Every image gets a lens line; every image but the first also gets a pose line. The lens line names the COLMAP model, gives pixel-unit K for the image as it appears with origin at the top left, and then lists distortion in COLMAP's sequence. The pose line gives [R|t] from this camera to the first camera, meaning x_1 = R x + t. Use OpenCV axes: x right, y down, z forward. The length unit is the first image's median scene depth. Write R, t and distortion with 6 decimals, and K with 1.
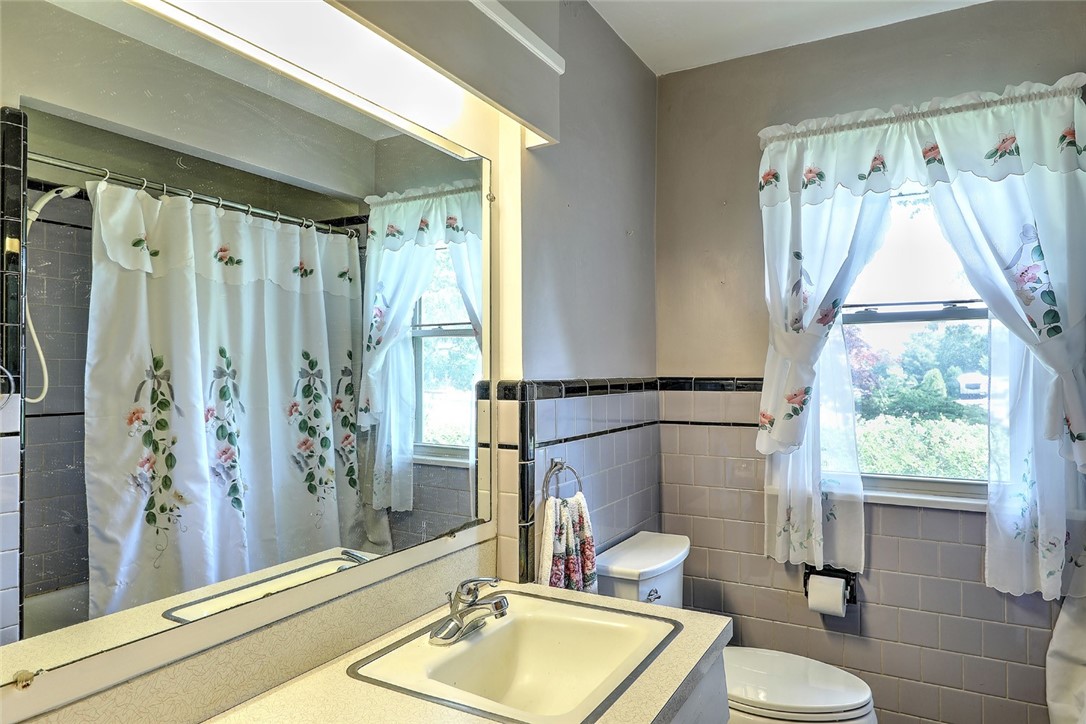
lens RADIAL K [[675.7, 0, 542.0], [0, 675.7, 364.4], [0, 0, 1]] dist [0.001296, 0.004685]
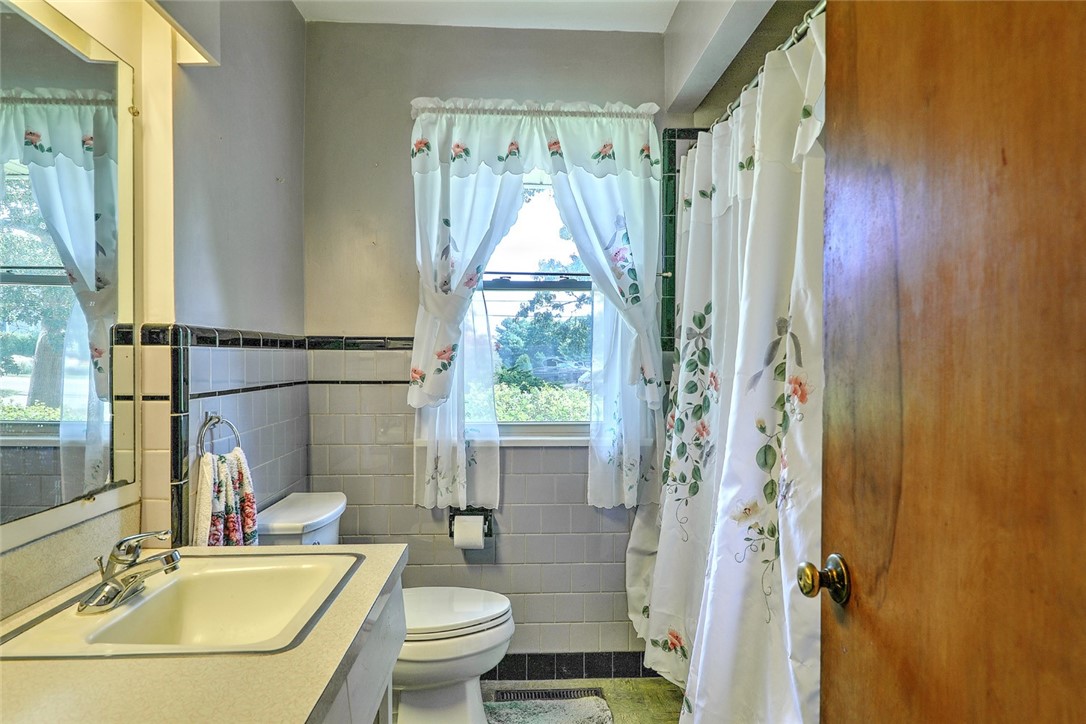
lens RADIAL K [[710.7, 0, 546.2], [0, 710.7, 363.7], [0, 0, 1]] dist [0.006044, -0.000190]
pose [[0.846248, 0.002344, 0.532785, -0.100778], [-0.012091, 0.999817, 0.014807, 0.049919], [-0.532653, -0.018972, 0.846121, -0.053048]]
